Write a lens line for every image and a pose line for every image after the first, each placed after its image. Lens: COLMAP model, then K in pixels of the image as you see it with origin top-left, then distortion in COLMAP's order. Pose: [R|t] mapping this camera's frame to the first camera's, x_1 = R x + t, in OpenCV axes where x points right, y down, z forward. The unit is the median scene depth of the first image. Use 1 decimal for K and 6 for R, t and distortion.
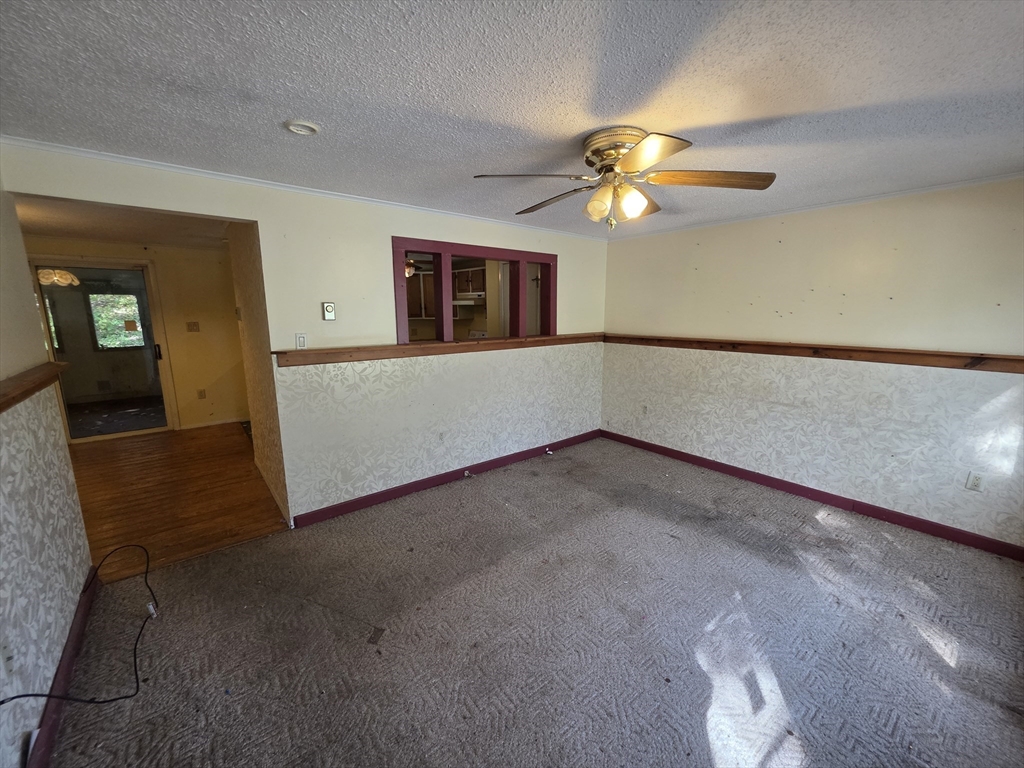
lens RADIAL K [[408.6, 0, 518.6], [0, 408.6, 381.2], [0, 0, 1]] dist [0.004135, -0.001809]
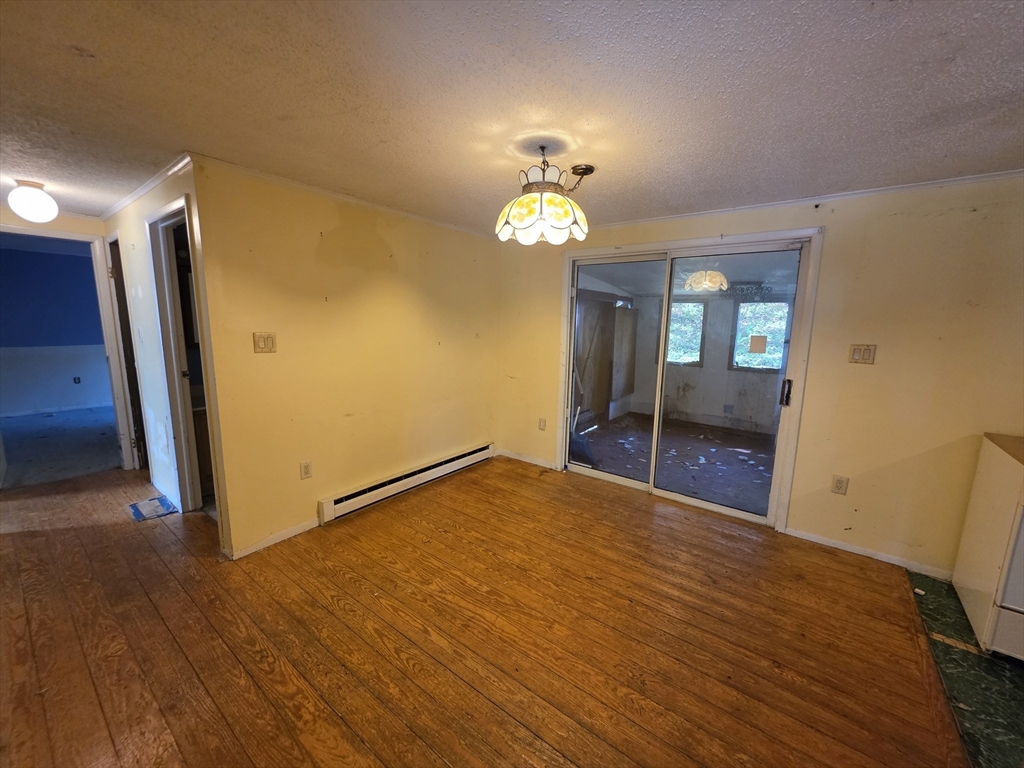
lens RADIAL K [[408.6, 0, 510.9], [0, 408.6, 391.2], [0, 0, 1]] dist [0.004135, -0.001809]
pose [[0.222138, 0.169940, -0.960091, -0.306567], [-0.187397, 0.973776, 0.129004, -0.054836], [0.956837, 0.151261, 0.248159, 0.359144]]
